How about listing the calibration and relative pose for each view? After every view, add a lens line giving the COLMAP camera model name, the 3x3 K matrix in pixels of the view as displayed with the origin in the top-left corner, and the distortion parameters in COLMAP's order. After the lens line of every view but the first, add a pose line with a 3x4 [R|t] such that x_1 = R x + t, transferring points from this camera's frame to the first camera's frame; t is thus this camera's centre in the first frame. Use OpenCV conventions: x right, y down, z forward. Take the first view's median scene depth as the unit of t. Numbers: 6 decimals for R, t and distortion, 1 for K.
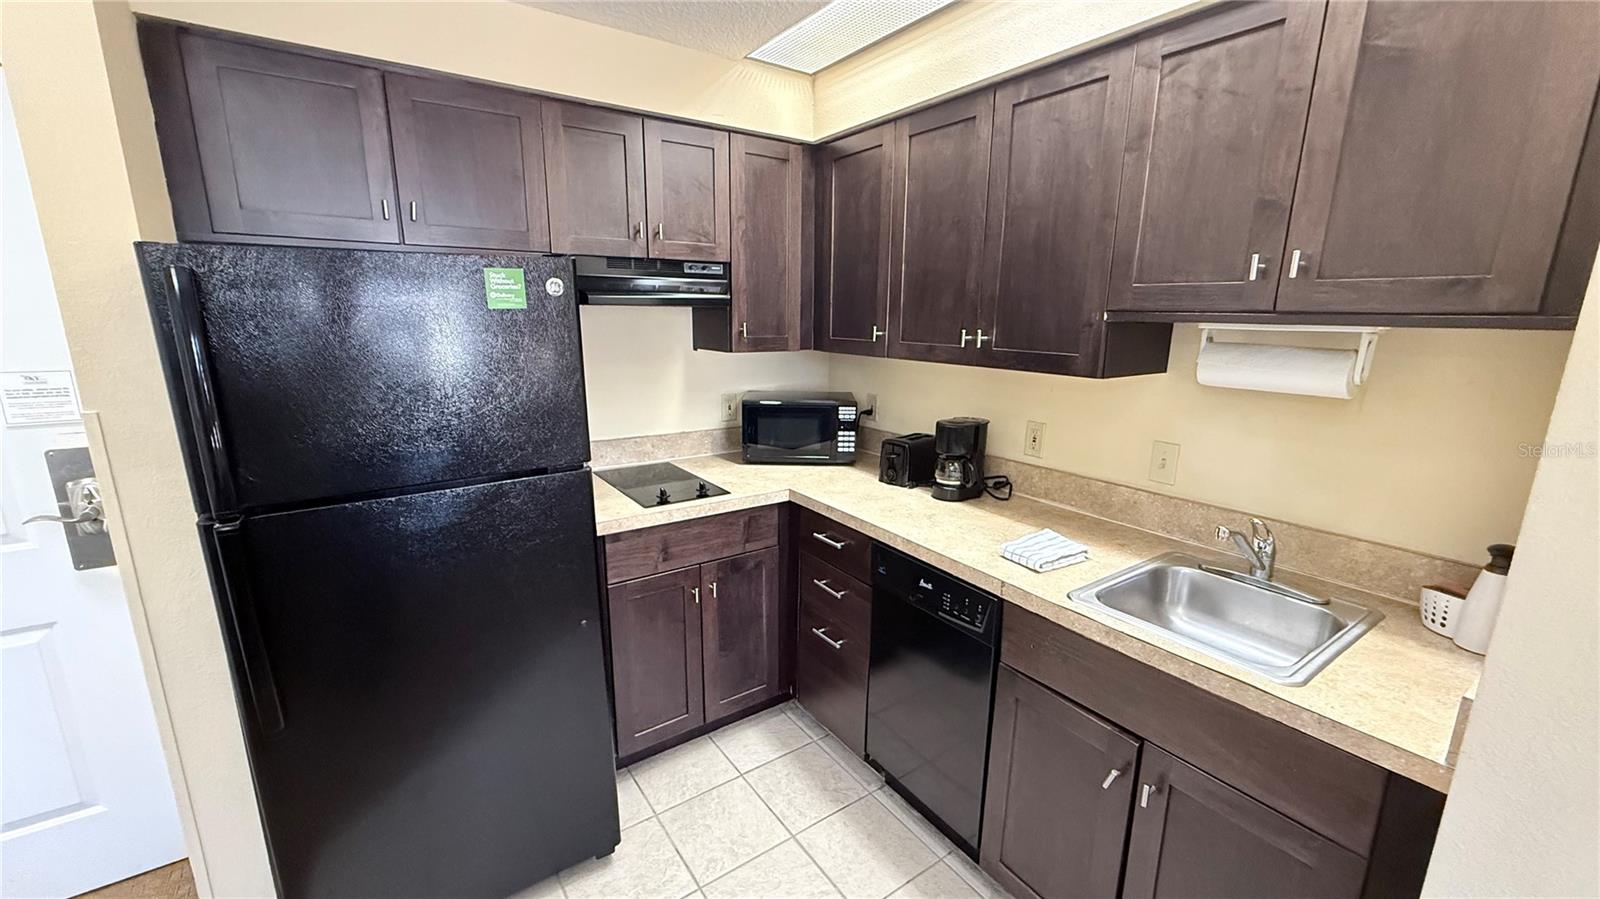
lens RADIAL K [[636.4, 0, 794.8], [0, 636.4, 453.3], [0, 0, 1]] dist [0.000704, 0.000210]
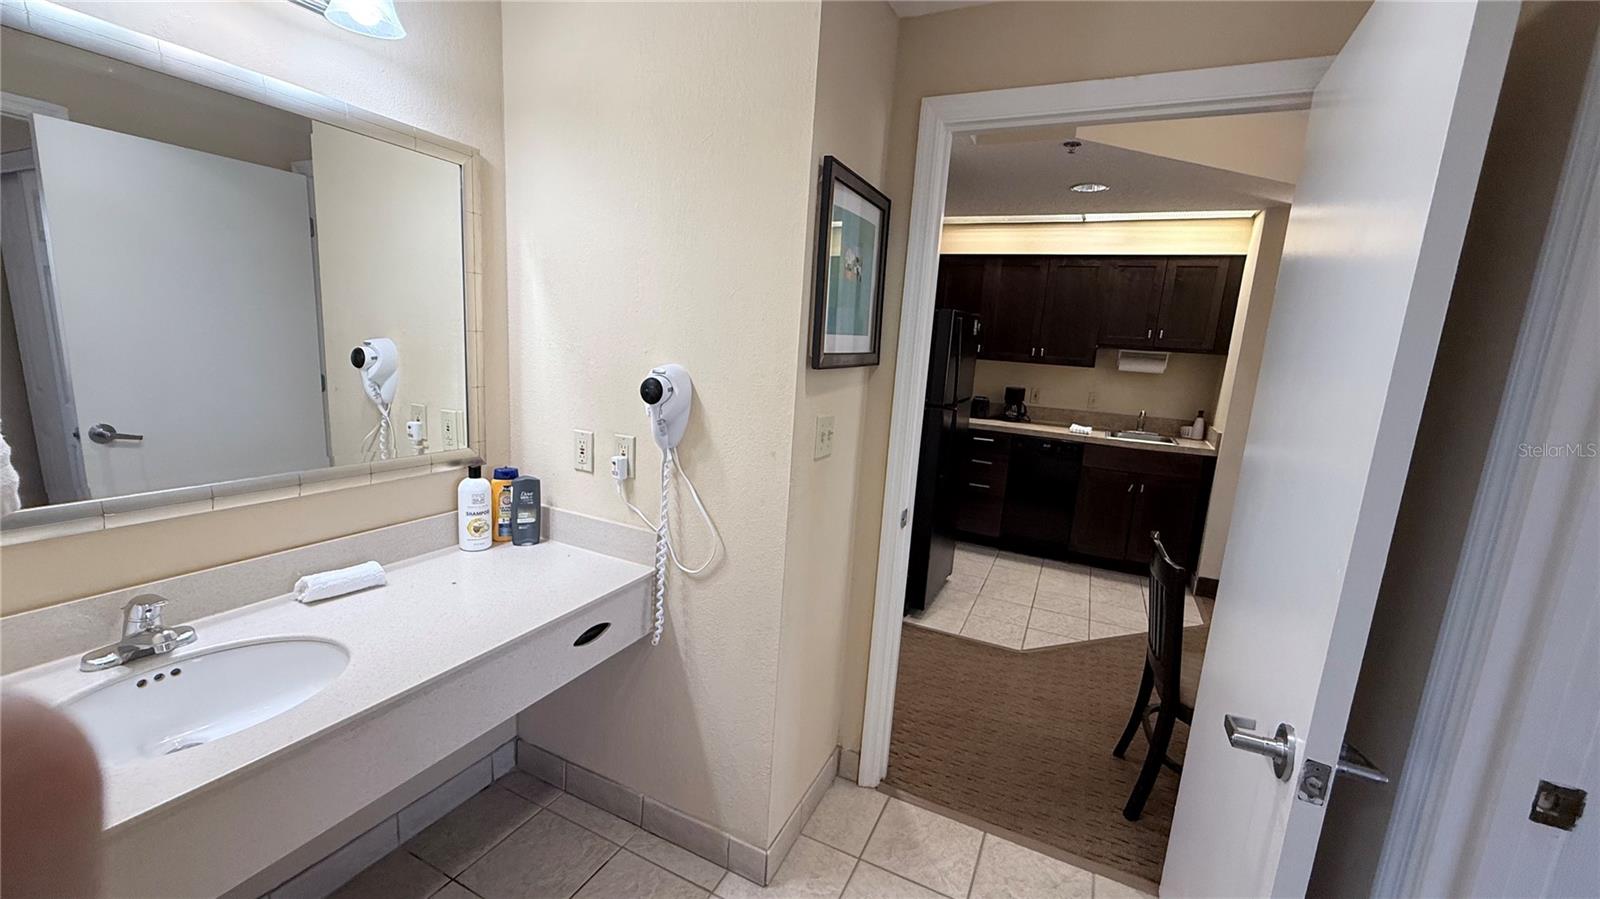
lens RADIAL K [[636.4, 0, 794.8], [0, 636.4, 453.3], [0, 0, 1]] dist [0.000704, 0.000210]
pose [[0.867923, -0.045768, 0.494585, -2.389244], [0.058854, 0.998207, -0.010907, 0.247303], [-0.493199, 0.038575, 0.869061, -0.912915]]
